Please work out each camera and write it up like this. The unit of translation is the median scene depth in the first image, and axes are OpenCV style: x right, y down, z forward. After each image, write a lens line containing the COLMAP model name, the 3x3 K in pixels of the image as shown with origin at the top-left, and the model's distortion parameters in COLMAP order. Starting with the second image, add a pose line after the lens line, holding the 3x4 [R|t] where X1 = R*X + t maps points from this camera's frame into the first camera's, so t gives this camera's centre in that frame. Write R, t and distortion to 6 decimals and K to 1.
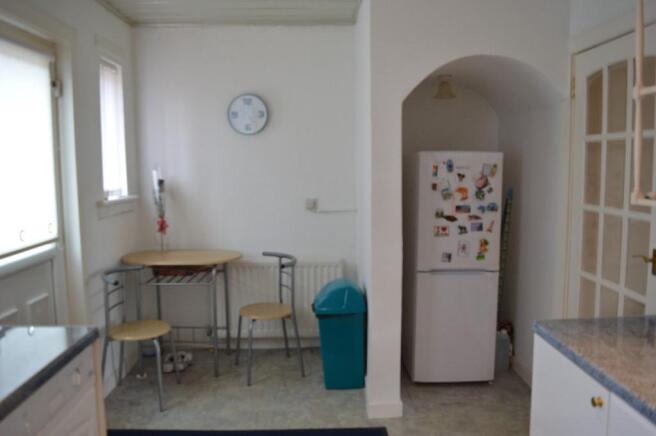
lens RADIAL K [[529.9, 0, 327.2], [0, 529.9, 217.3], [0, 0, 1]] dist [-0.087800, 0.012378]
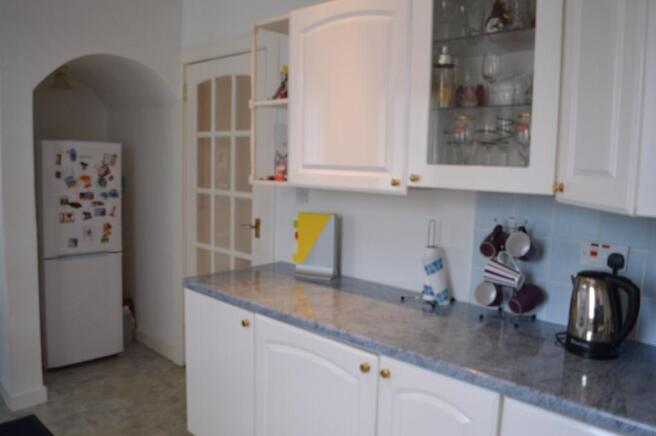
lens RADIAL K [[529.9, 0, 327.4], [0, 529.9, 218.4], [0, 0, 1]] dist [-0.087800, 0.012378]
pose [[0.704654, -0.051797, 0.707658, -0.145326], [0.040762, 0.998640, 0.032506, 0.015605], [-0.708379, 0.005940, 0.705807, -0.082491]]
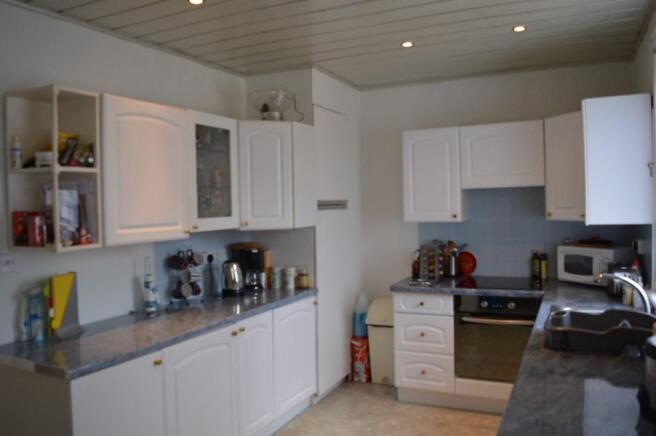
lens RADIAL K [[529.9, 0, 327.4], [0, 529.9, 217.5], [0, 0, 1]] dist [-0.087800, 0.012378]
pose [[-0.900674, 0.018193, 0.434114, -0.399816], [0.072148, 0.991515, 0.108136, -0.175151], [-0.428463, 0.128716, -0.894344, 1.572906]]
